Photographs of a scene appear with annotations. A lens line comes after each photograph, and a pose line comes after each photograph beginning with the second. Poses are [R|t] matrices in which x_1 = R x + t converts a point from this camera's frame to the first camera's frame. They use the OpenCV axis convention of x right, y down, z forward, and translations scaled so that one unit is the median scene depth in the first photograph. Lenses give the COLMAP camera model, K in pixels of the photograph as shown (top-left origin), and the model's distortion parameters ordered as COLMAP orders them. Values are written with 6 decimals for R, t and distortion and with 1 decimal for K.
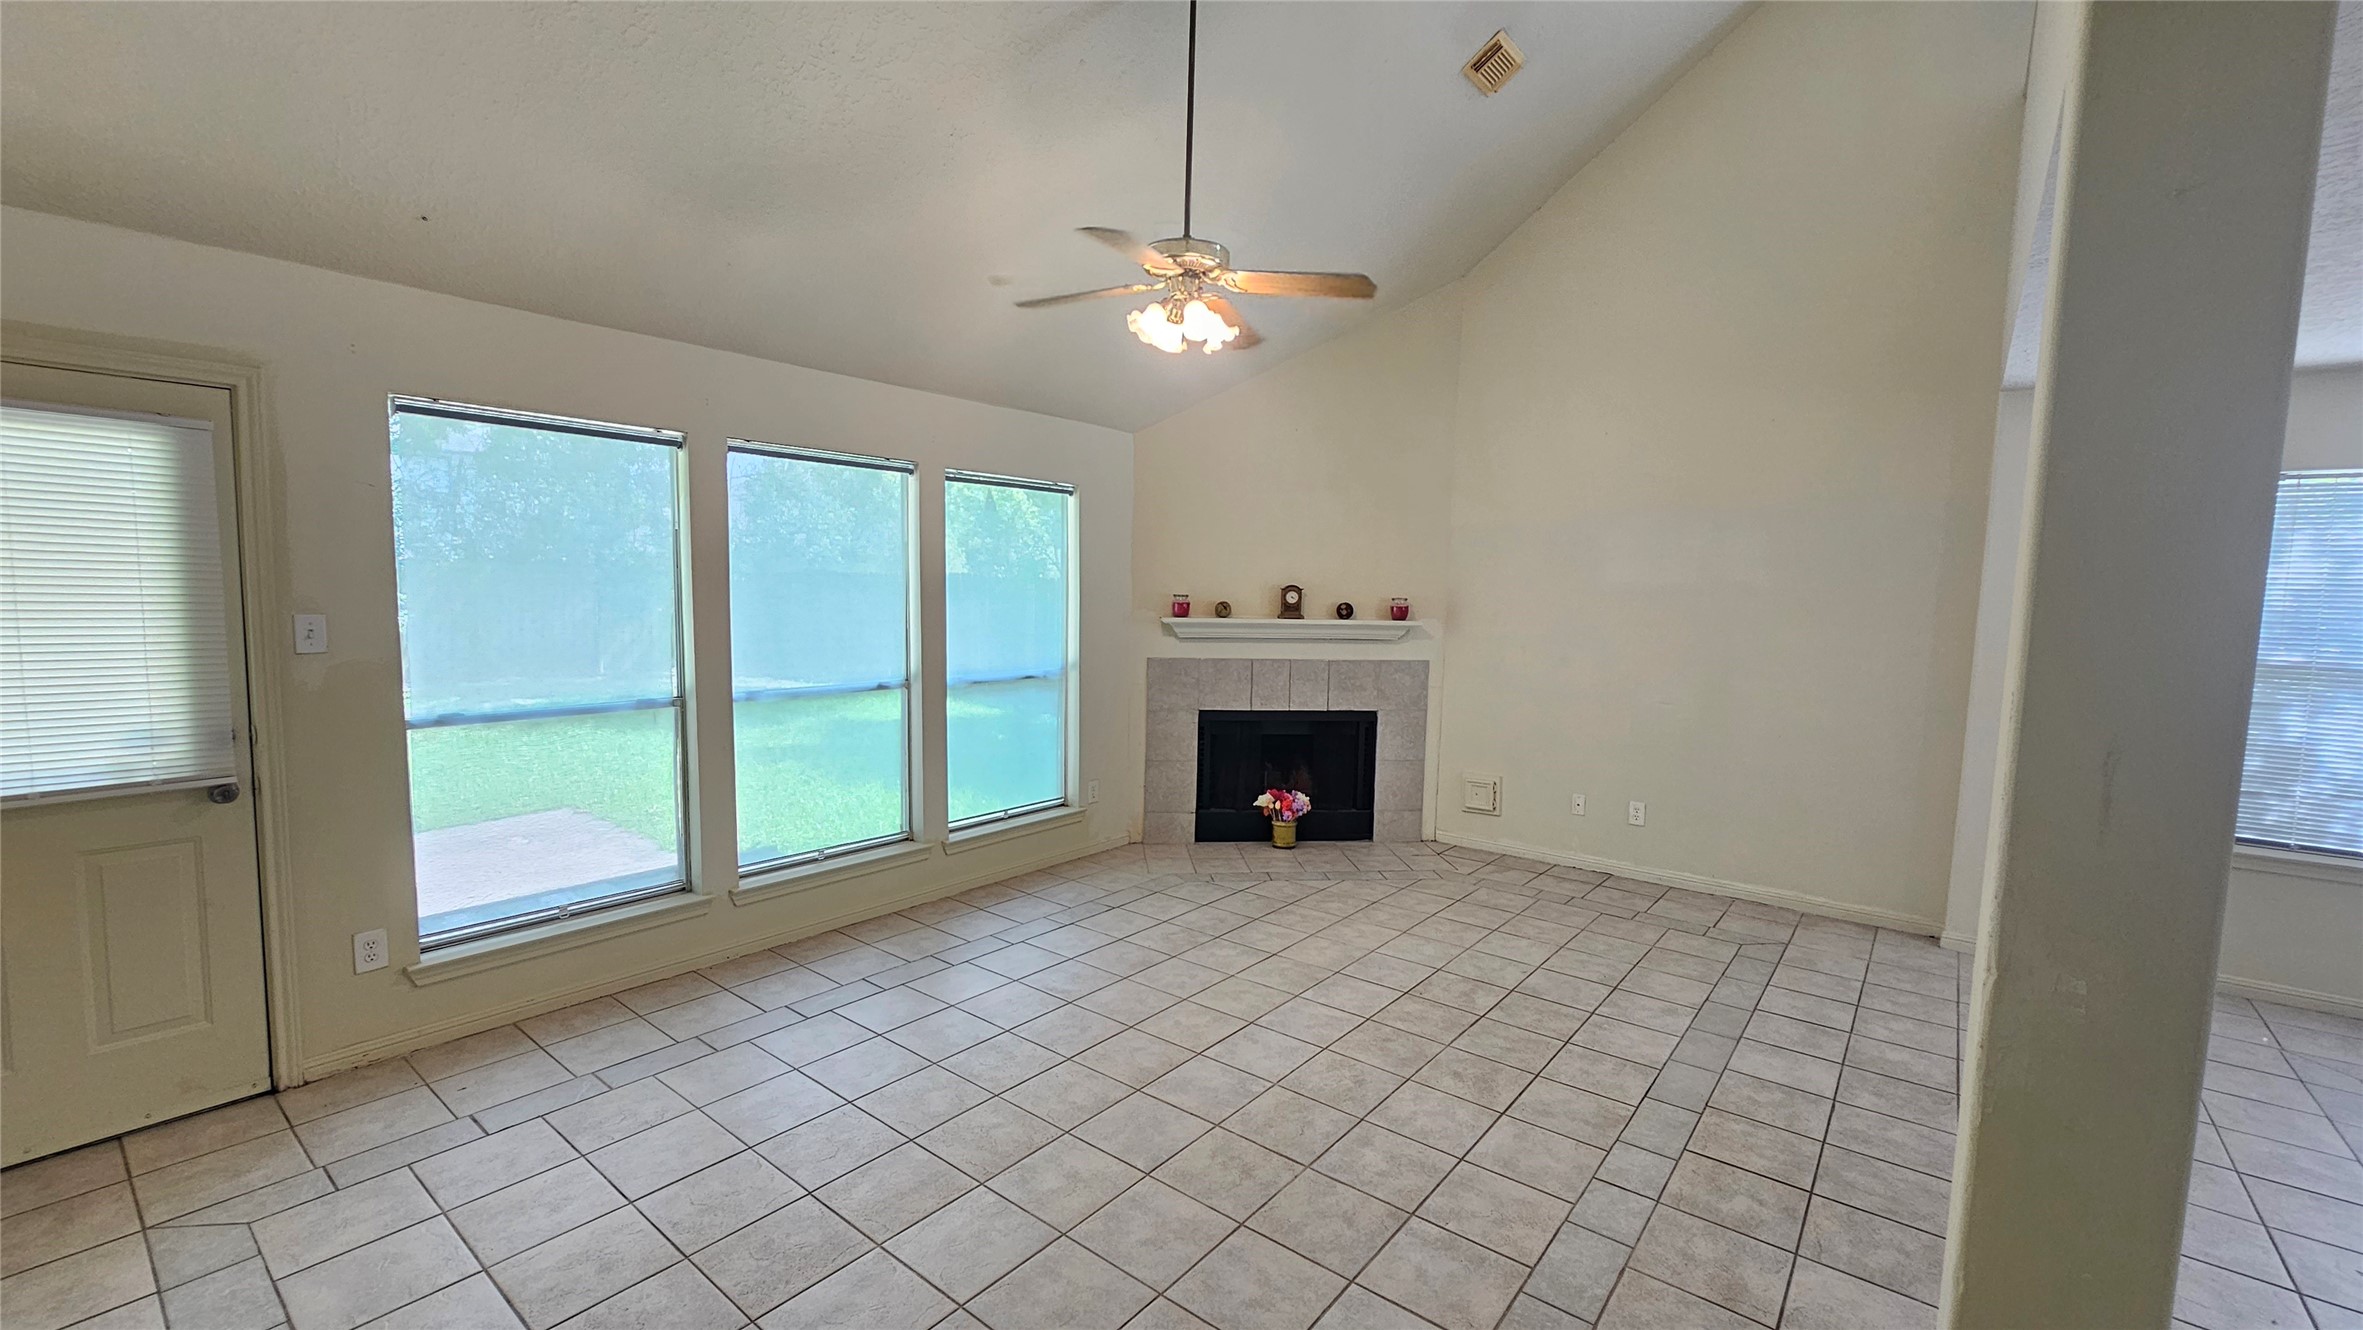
lens RADIAL K [[964.6, 0, 1195.0], [0, 964.6, 669.7], [0, 0, 1]] dist [-0.004015, 0.001972]
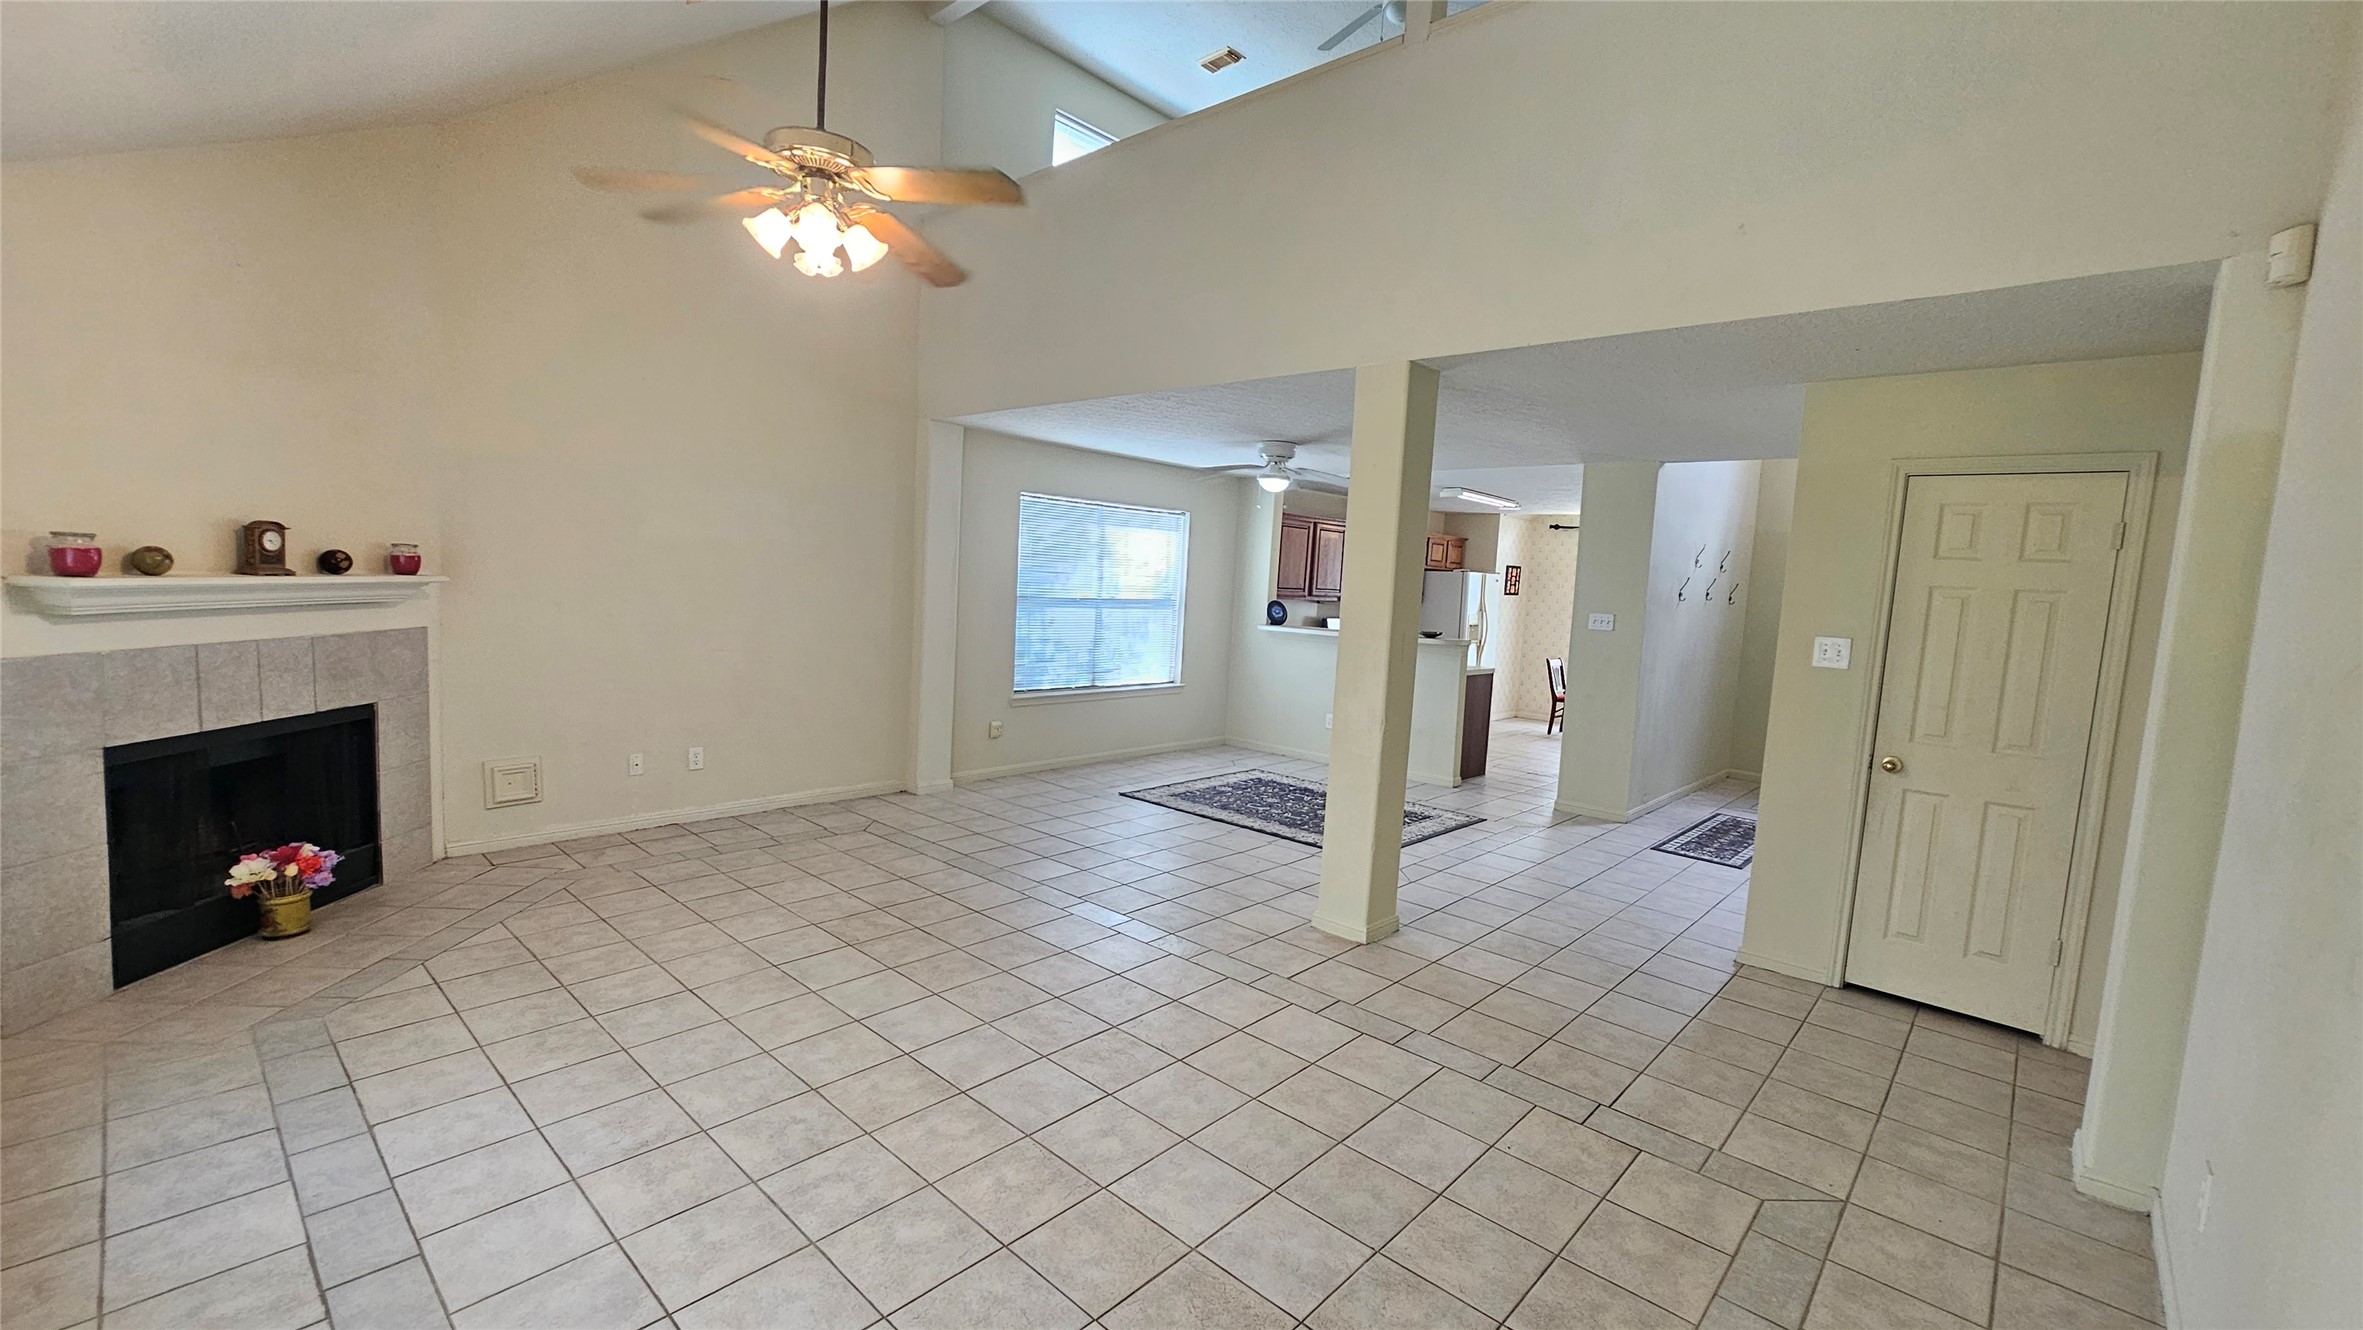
lens RADIAL K [[964.6, 0, 1188.8], [0, 964.6, 671.3], [0, 0, 1]] dist [-0.004015, 0.001972]
pose [[0.066615, -0.115617, 0.991058, -0.604229], [0.038251, 0.992830, 0.113252, -0.048265], [-0.997045, 0.030364, 0.070560, 0.449424]]
